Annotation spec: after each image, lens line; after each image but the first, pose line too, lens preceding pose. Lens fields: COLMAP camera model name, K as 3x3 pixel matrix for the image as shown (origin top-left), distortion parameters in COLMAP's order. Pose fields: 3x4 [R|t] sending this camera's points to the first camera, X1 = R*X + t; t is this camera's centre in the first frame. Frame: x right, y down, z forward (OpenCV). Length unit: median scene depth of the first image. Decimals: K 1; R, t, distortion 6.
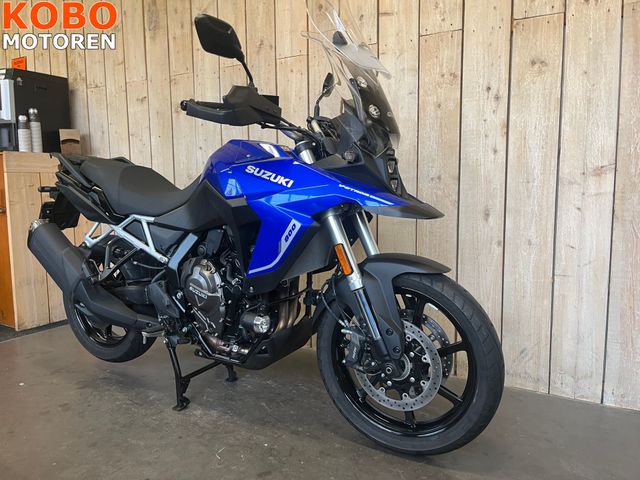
lens RADIAL K [[487.6, 0, 318.7], [0, 487.6, 234.9], [0, 0, 1]] dist [0.051514, -0.080401]
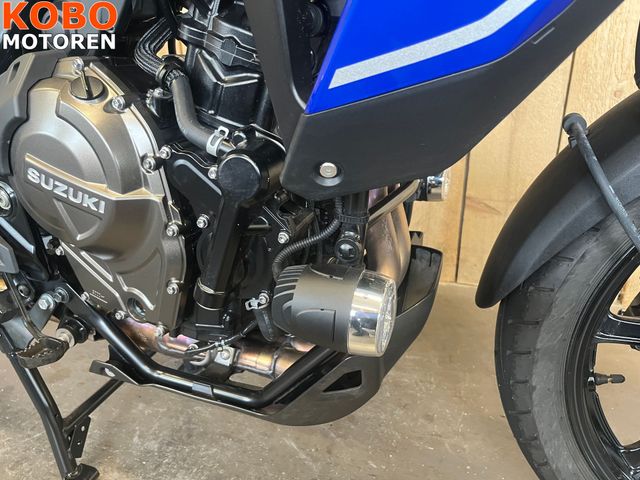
lens RADIAL K [[487.6, 0, 320.5], [0, 487.6, 234.4], [0, 0, 1]] dist [0.051514, -0.080401]
pose [[0.980024, -0.080673, 0.181780, -0.151412], [0.028006, 0.960904, 0.275461, 0.066983], [-0.196895, -0.264867, 0.943969, 0.667360]]
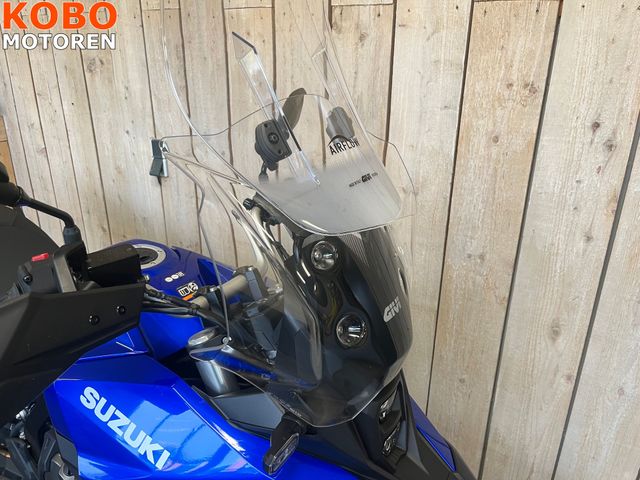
lens RADIAL K [[487.6, 0, 320.7], [0, 487.6, 235.8], [0, 0, 1]] dist [0.051514, -0.080401]
pose [[0.998991, 0.032837, -0.030645, 0.075285], [-0.023512, 0.963654, 0.266116, -0.336114], [0.038270, -0.265127, 0.963454, 0.475403]]
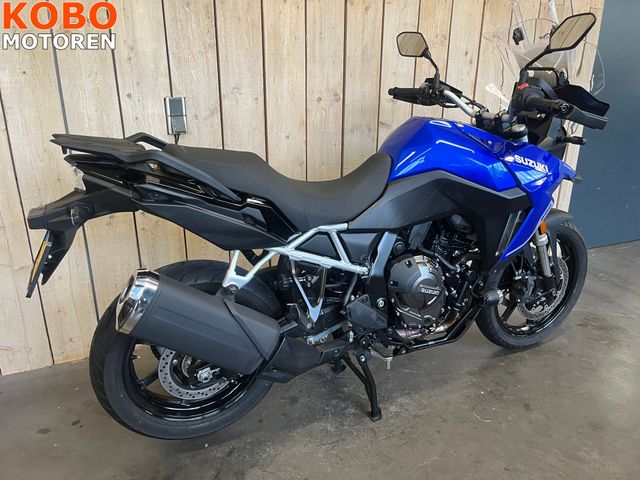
lens RADIAL K [[487.6, 0, 322.4], [0, 487.6, 237.0], [0, 0, 1]] dist [0.051514, -0.080401]
pose [[0.568749, -0.262330, 0.779556, -0.974060], [0.074017, 0.960254, 0.269135, -0.227876], [-0.819174, -0.095369, 0.565560, 0.595590]]
